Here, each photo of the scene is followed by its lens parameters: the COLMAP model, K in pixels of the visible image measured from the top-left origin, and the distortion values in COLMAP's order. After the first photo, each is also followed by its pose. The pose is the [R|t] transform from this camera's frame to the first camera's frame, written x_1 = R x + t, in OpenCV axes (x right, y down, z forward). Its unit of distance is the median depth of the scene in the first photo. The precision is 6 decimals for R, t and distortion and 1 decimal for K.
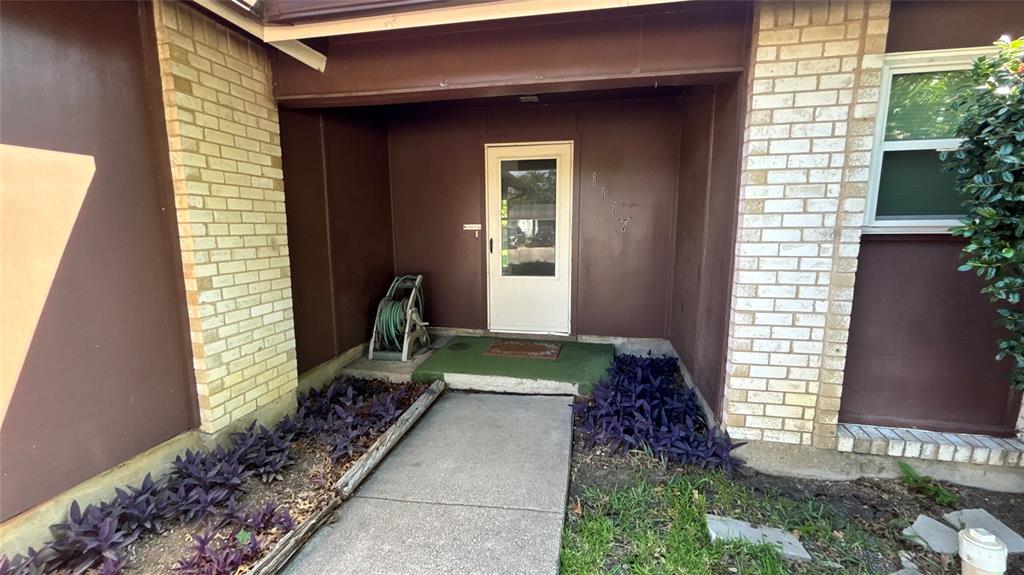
lens RADIAL K [[414.4, 0, 515.5], [0, 414.4, 287.7], [0, 0, 1]] dist [-0.001362, -0.000460]
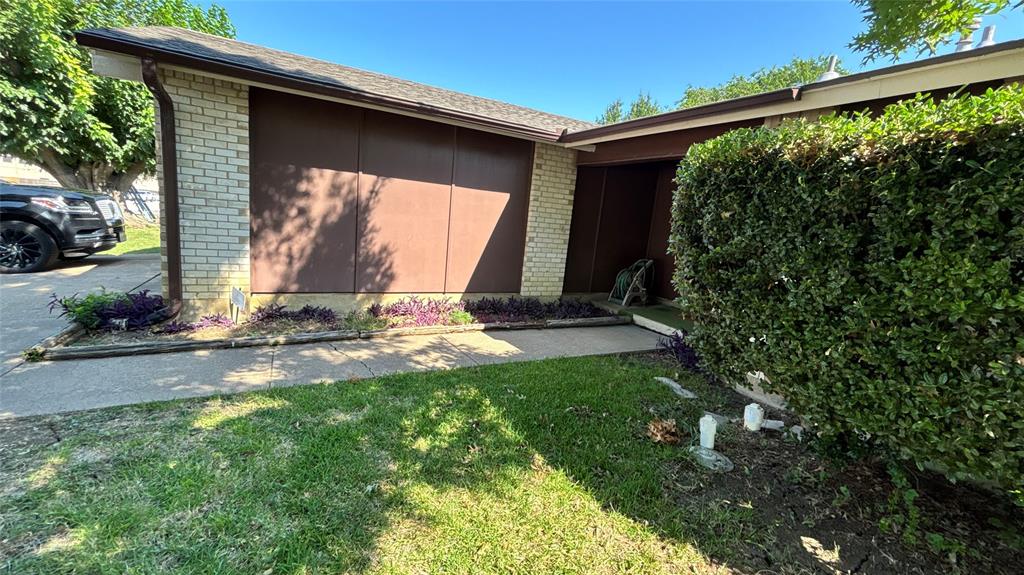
lens RADIAL K [[418.4, 0, 516.3], [0, 418.4, 286.4], [0, 0, 1]] dist [0.016222, 0.000137]
pose [[0.620164, 0.184045, -0.762577, 1.165381], [-0.204674, 0.976381, 0.069196, 0.107143], [0.757301, 0.113167, 0.643186, -0.691047]]
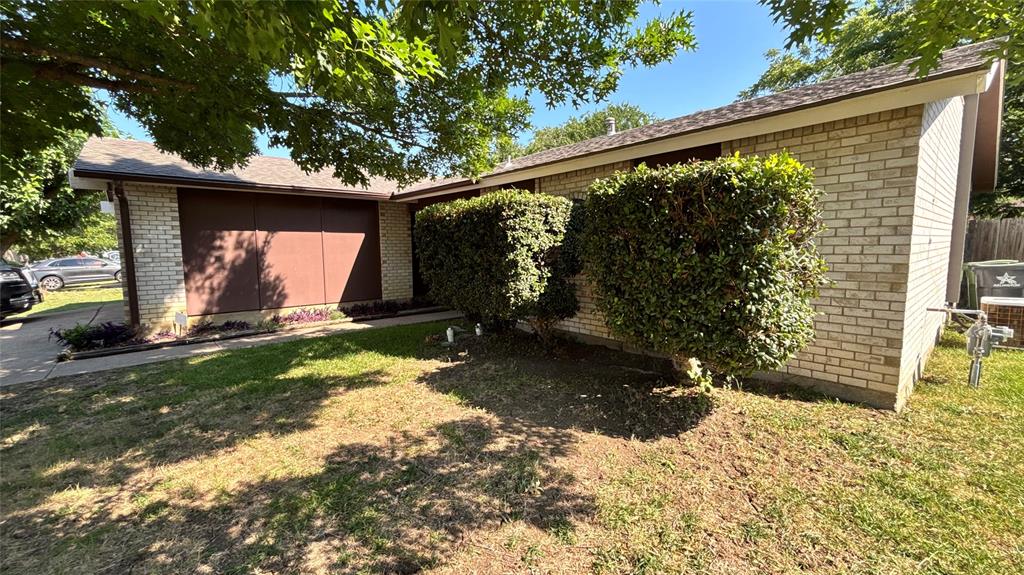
lens RADIAL K [[414.4, 0, 515.5], [0, 414.4, 287.7], [0, 0, 1]] dist [-0.001362, -0.000460]
pose [[0.793557, 0.053221, -0.606164, 2.380940], [-0.079630, 0.996684, -0.016740, 0.183432], [0.603263, 0.061553, 0.795163, -1.232731]]
